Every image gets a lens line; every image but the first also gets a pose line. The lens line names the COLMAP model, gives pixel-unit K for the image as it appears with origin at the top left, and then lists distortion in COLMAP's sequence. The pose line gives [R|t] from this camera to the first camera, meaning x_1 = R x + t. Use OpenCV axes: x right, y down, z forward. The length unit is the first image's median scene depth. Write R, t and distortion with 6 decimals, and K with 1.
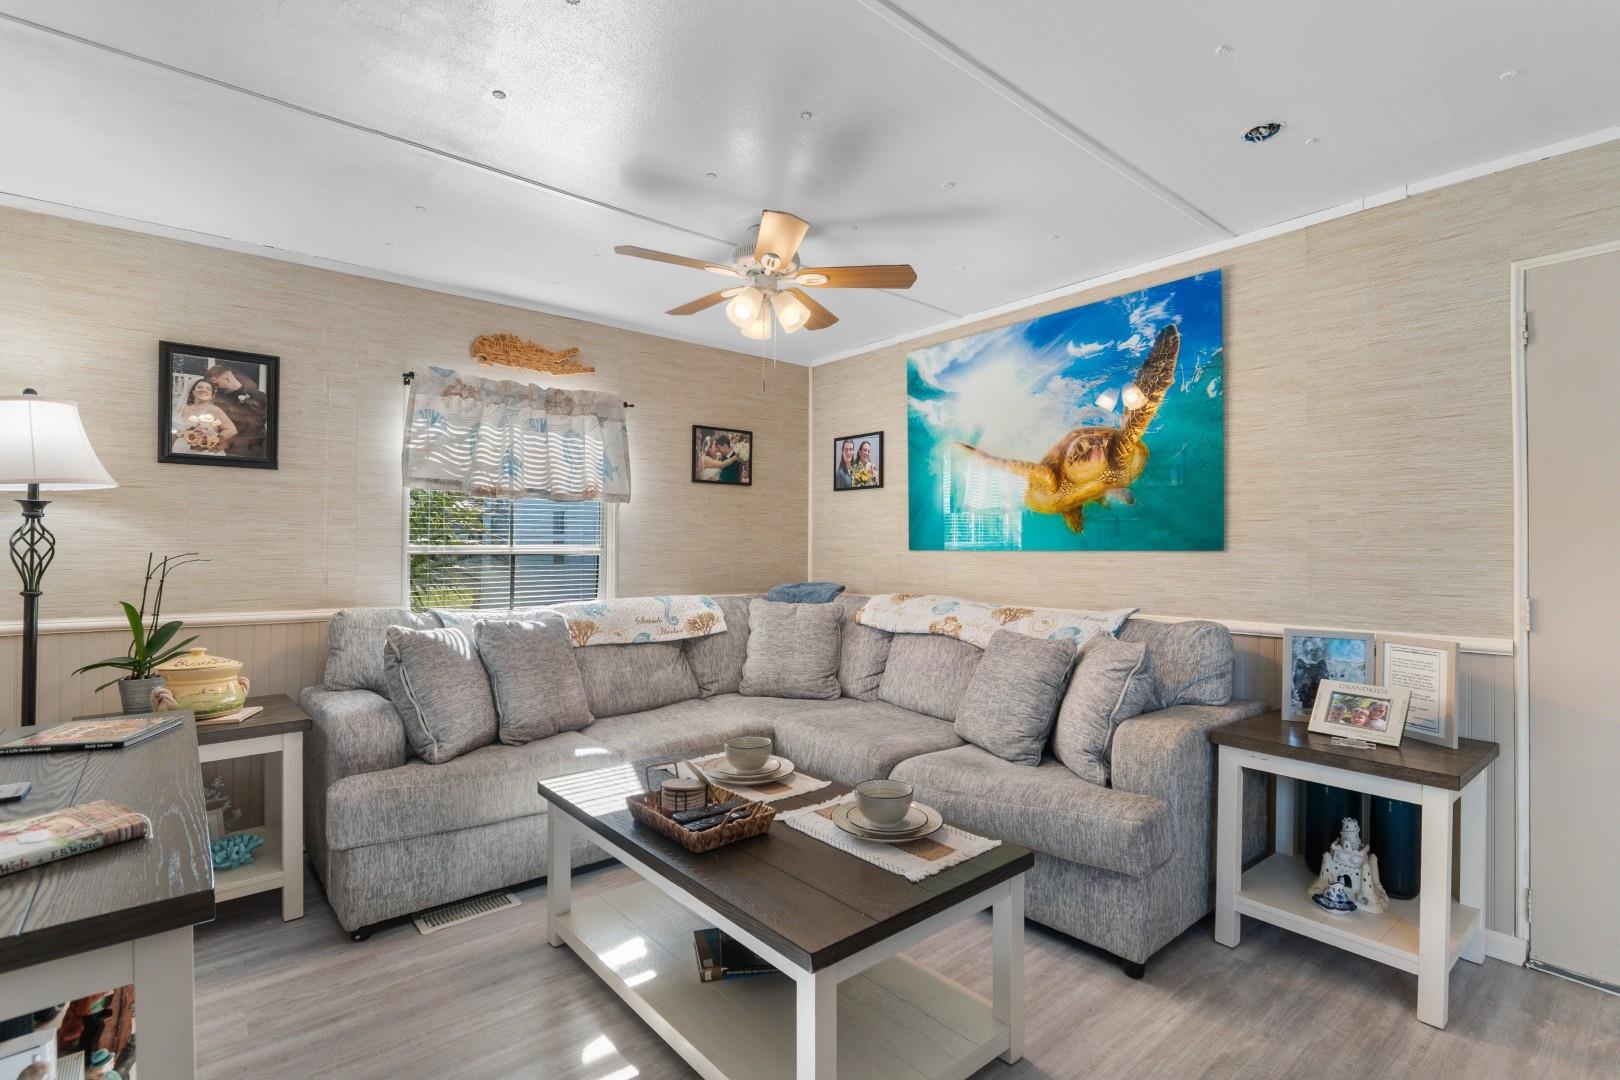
lens RADIAL K [[743.8, 0, 816.1], [0, 743.8, 550.1], [0, 0, 1]] dist [-0.003679, -0.000318]
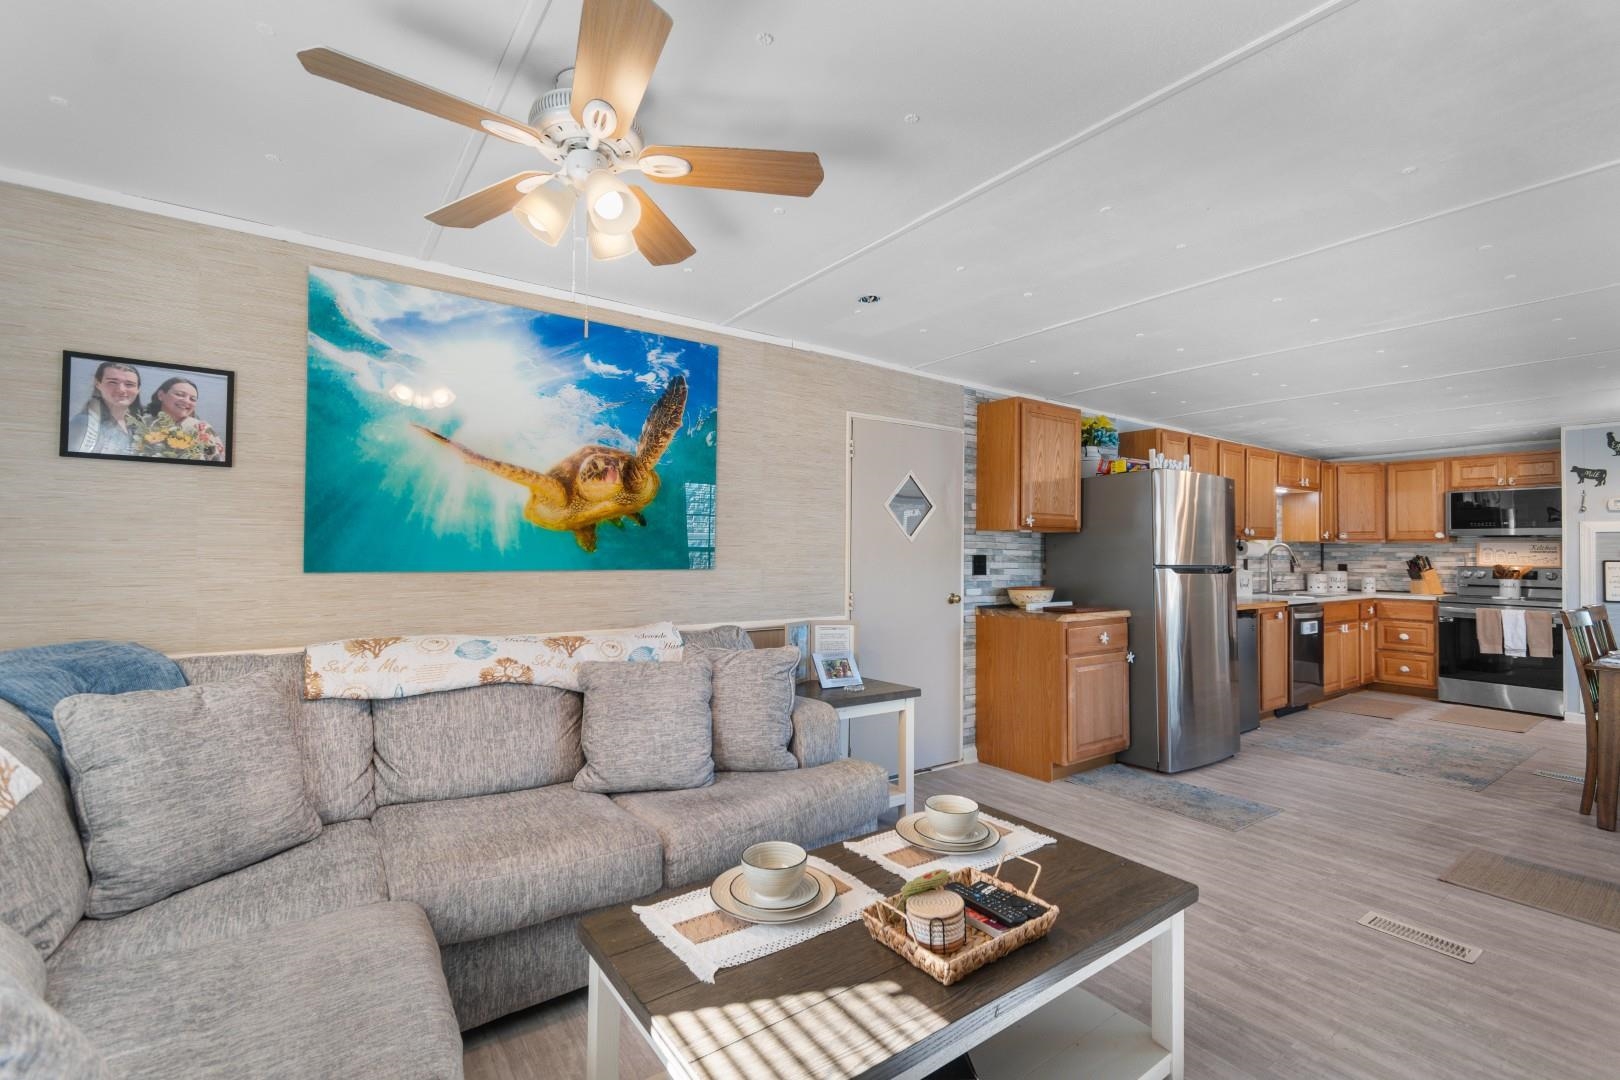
lens RADIAL K [[704.5, 0, 796.1], [0, 704.5, 545.4], [0, 0, 1]] dist [-0.014784, 0.000474]
pose [[0.088302, 0.005510, 0.996079, -0.415469], [-0.008800, 0.999950, -0.004752, -0.022561], [-0.996055, -0.008346, 0.088346, 0.494281]]
